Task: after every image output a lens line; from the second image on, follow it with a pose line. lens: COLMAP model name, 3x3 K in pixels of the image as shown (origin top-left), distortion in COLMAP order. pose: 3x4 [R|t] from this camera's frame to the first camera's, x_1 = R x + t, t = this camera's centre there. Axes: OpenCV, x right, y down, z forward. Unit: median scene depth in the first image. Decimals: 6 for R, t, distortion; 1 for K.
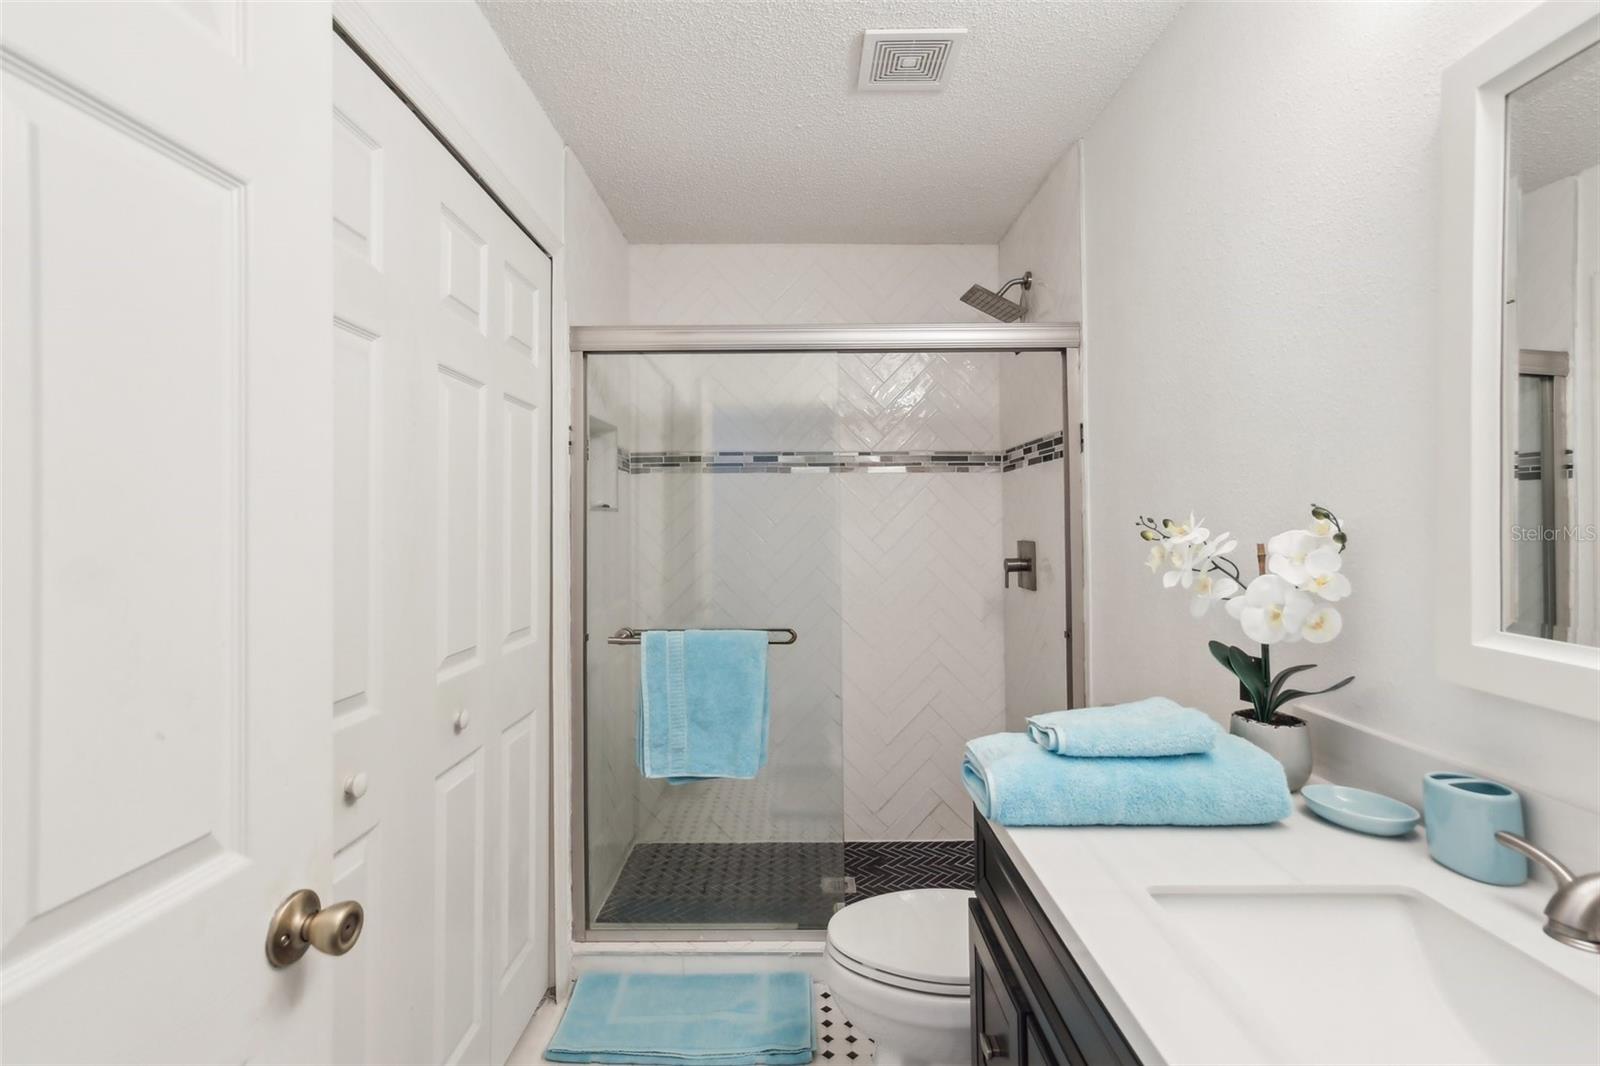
lens RADIAL K [[770.7, 0, 788.4], [0, 770.7, 506.9], [0, 0, 1]] dist [-0.006960, -0.000430]
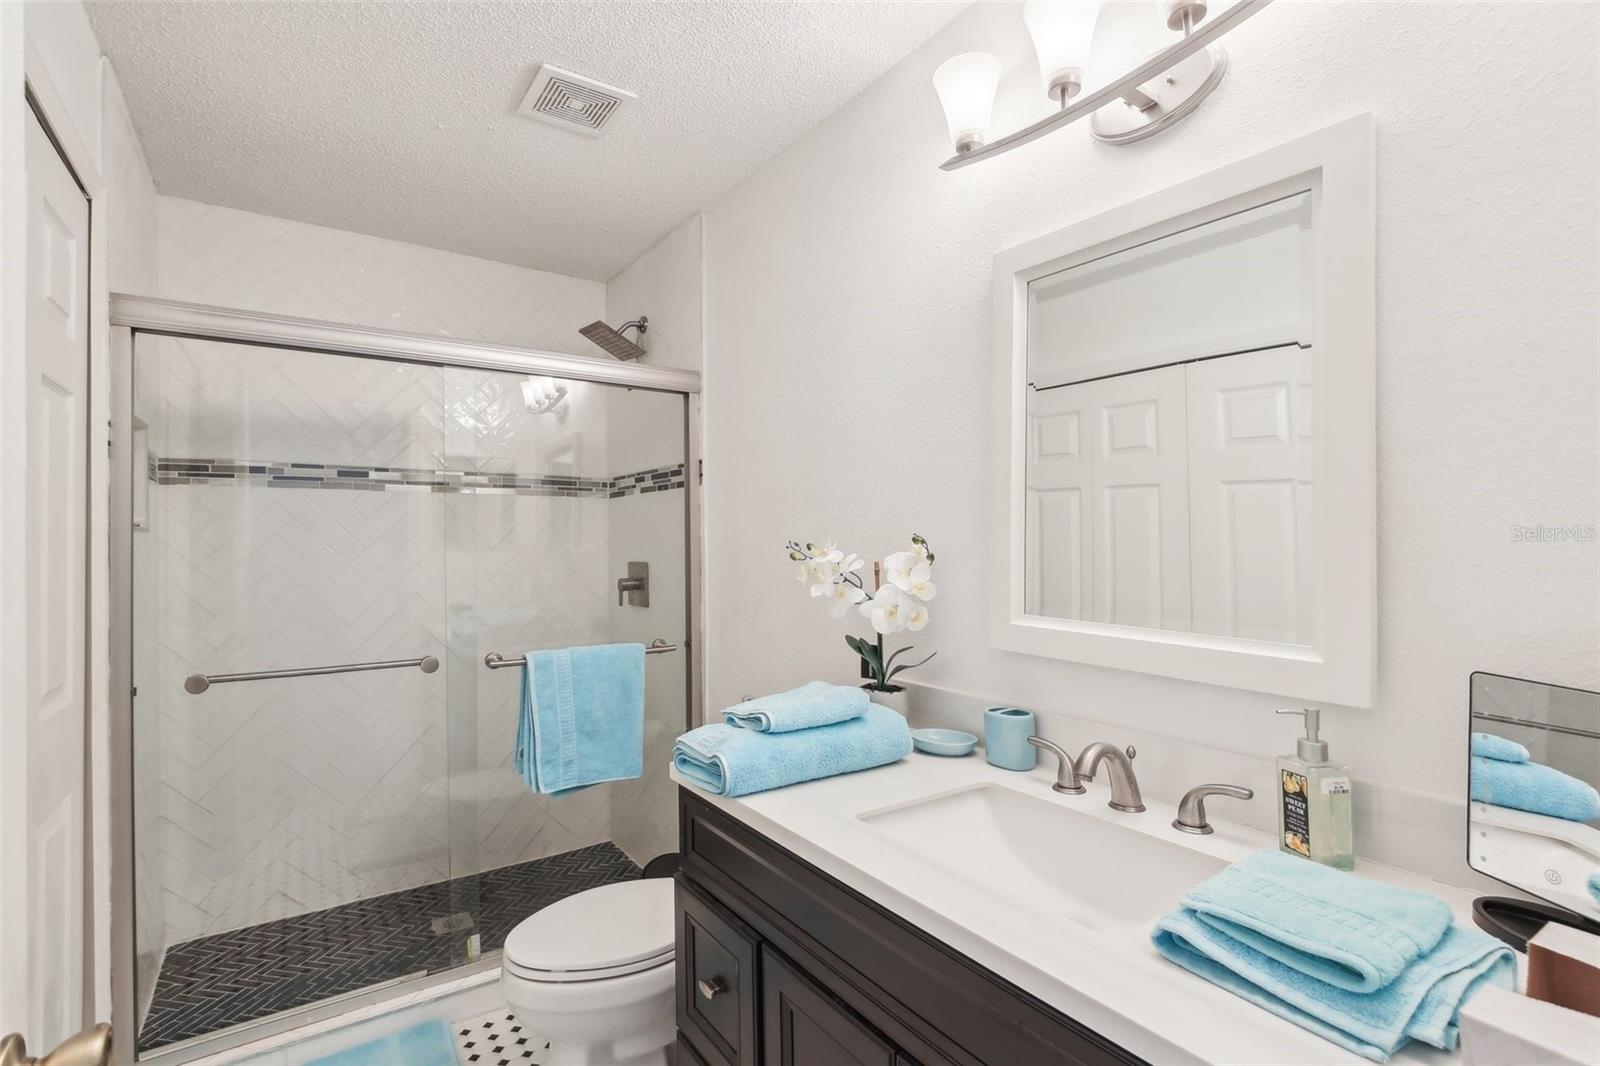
lens RADIAL K [[753.6, 0, 800.0], [0, 753.6, 533.0], [0, 0, 1]] dist [-0.009287, 0.000395]
pose [[0.822201, 0.008666, 0.569132, -0.154431], [-0.011654, 0.999931, 0.001612, -0.002323], [-0.569078, -0.007958, 0.822245, -0.014647]]
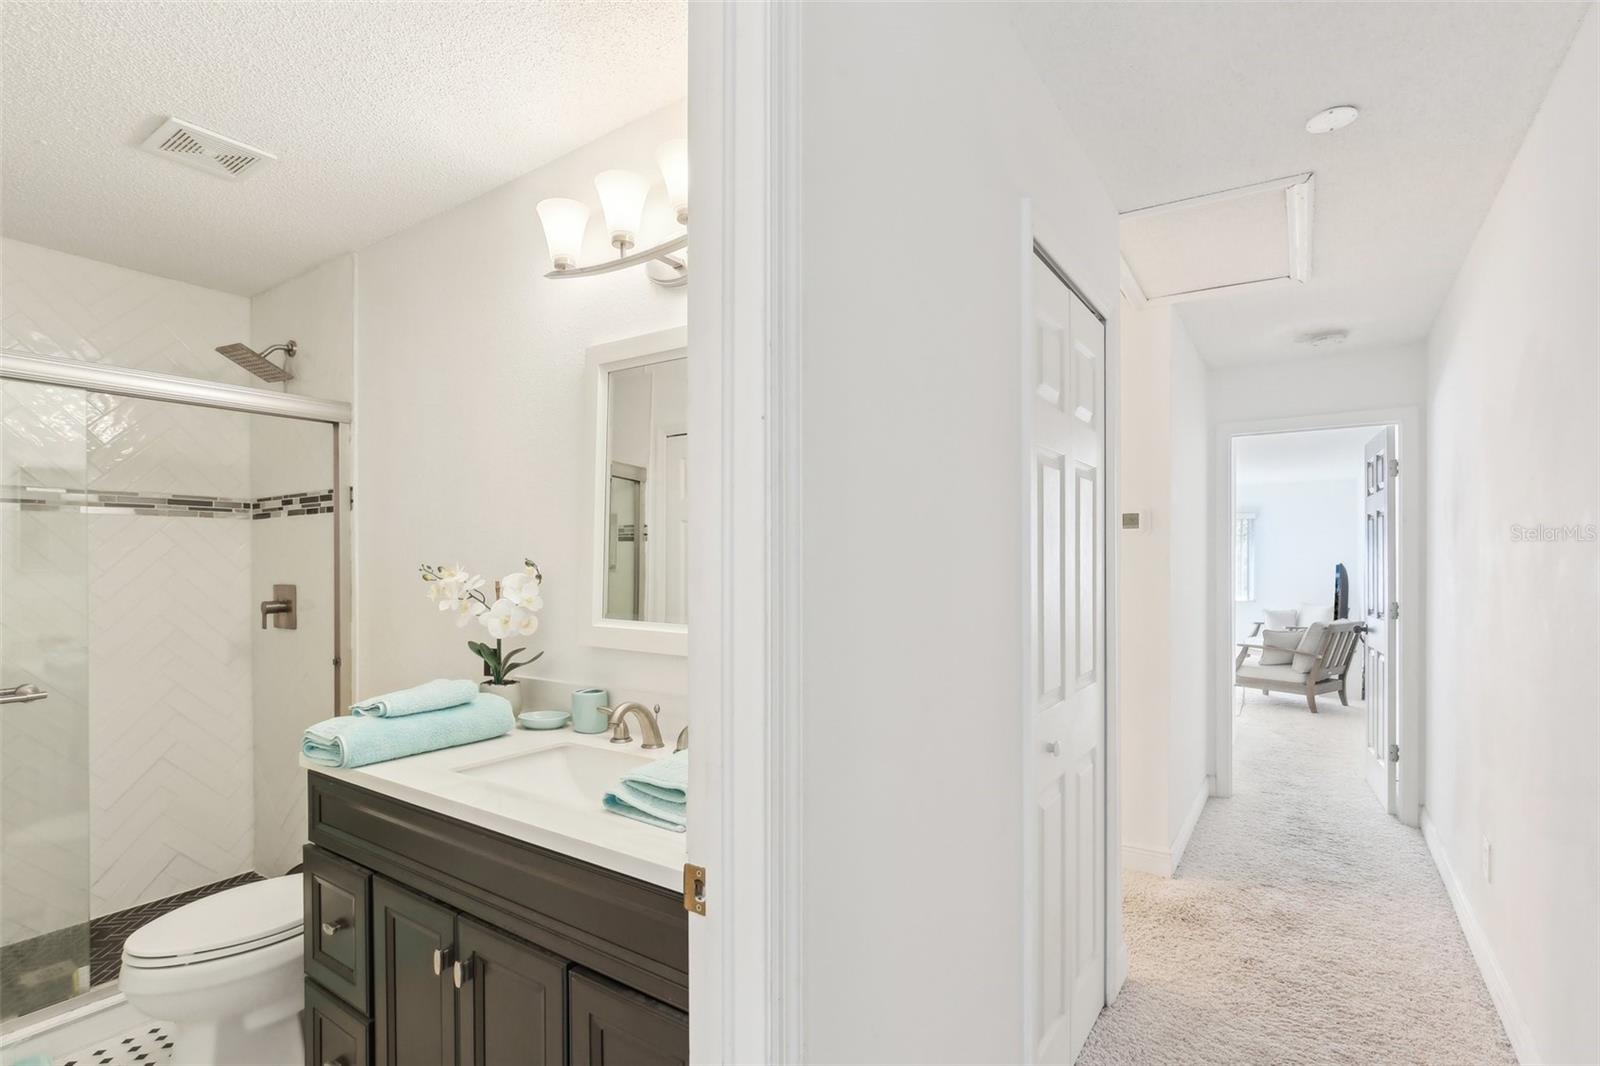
lens RADIAL K [[758.6, 0, 792.0], [0, 758.6, 551.7], [0, 0, 1]] dist [-0.006659, 0.000019]
pose [[0.568944, 0.012179, 0.822286, -0.230461], [-0.014495, 0.999884, -0.004779, -0.011071], [-0.822249, -0.009200, 0.569054, -0.286048]]
